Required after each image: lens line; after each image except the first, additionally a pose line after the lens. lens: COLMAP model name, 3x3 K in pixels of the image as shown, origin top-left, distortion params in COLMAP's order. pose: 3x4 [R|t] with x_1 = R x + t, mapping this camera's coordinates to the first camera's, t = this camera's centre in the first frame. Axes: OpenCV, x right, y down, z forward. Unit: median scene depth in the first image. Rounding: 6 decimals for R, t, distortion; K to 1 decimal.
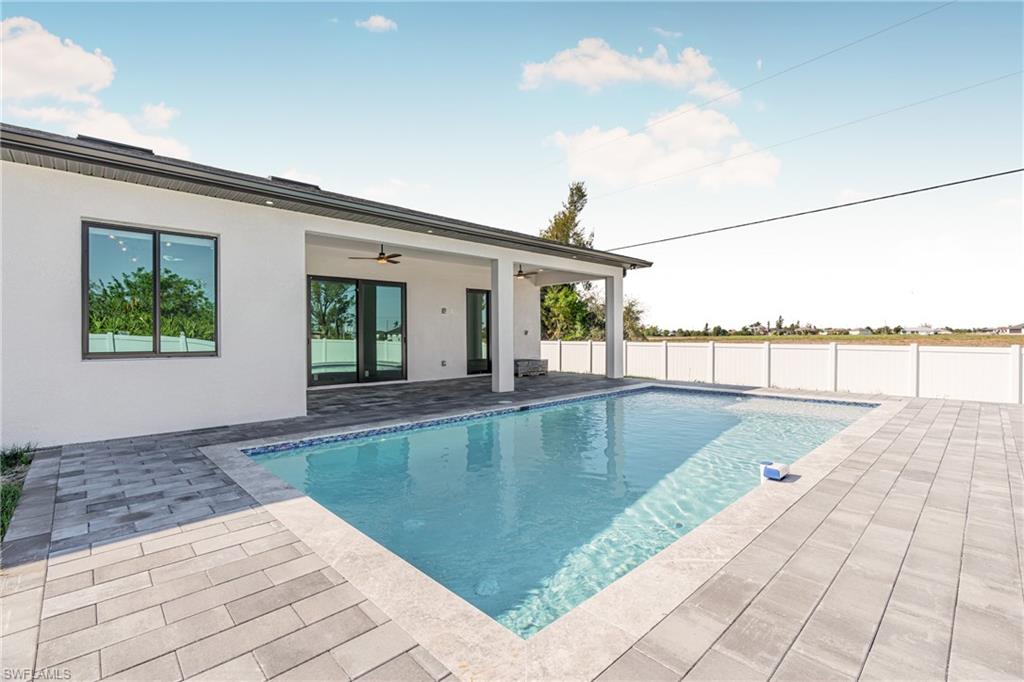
lens RADIAL K [[465.1, 0, 508.9], [0, 465.1, 336.1], [0, 0, 1]] dist [-0.006586, 0.000056]
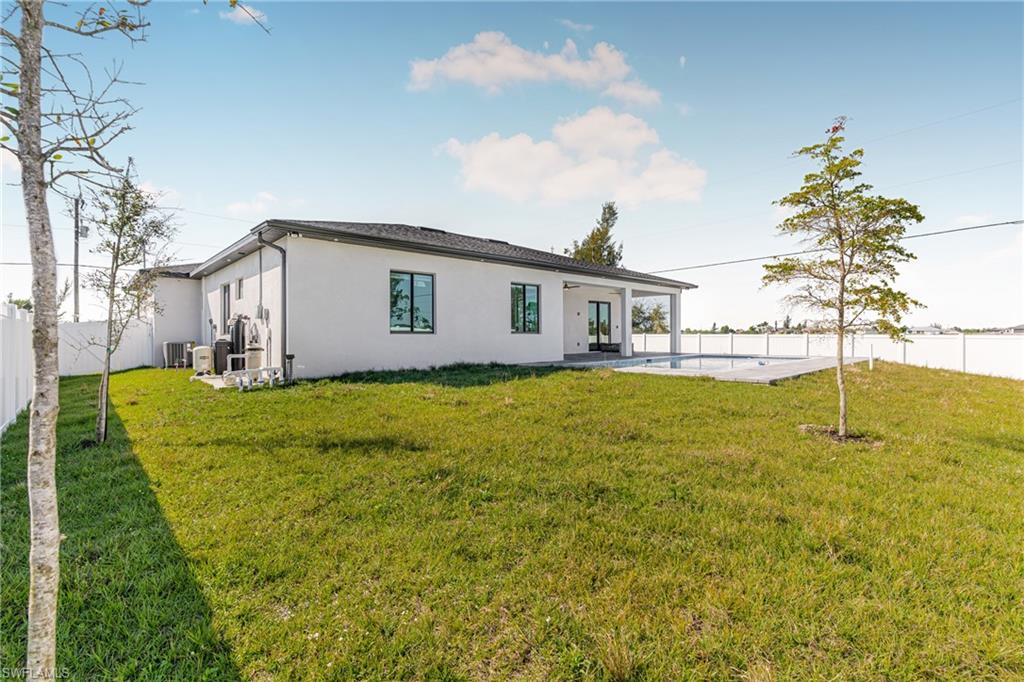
lens RADIAL K [[465.1, 0, 508.9], [0, 465.1, 336.1], [0, 0, 1]] dist [-0.006586, 0.000056]
pose [[0.999921, 0.001562, -0.012466, -0.362319], [-0.001547, 0.999998, 0.001237, 0.025854], [0.012468, -0.001218, 0.999922, -0.708825]]
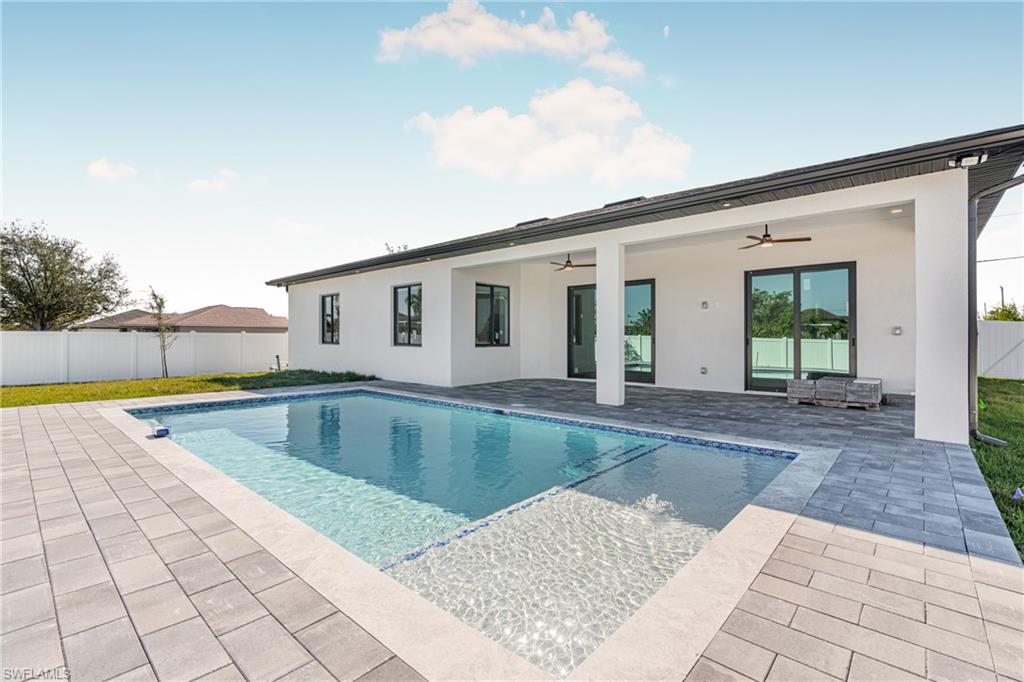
lens RADIAL K [[465.1, 0, 508.9], [0, 465.1, 336.1], [0, 0, 1]] dist [-0.006586, 0.000056]
pose [[0.070444, 0.002631, -0.997512, 0.609746], [-0.002010, 0.999995, 0.002495, -0.002004], [0.997514, 0.001829, 0.070449, 0.579751]]
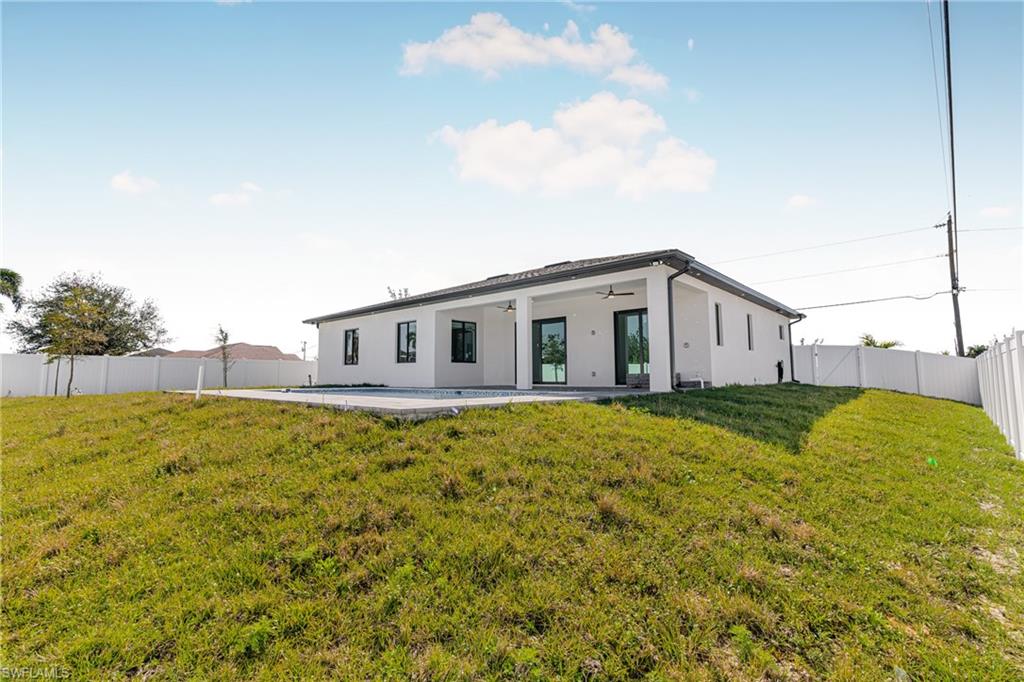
lens RADIAL K [[465.1, 0, 508.9], [0, 465.1, 336.1], [0, 0, 1]] dist [-0.006586, 0.000056]
pose [[0.071489, -0.082852, -0.993994, 1.068075], [0.003901, 0.996560, -0.082785, 0.057233], [0.997434, 0.002041, 0.071566, 0.647292]]
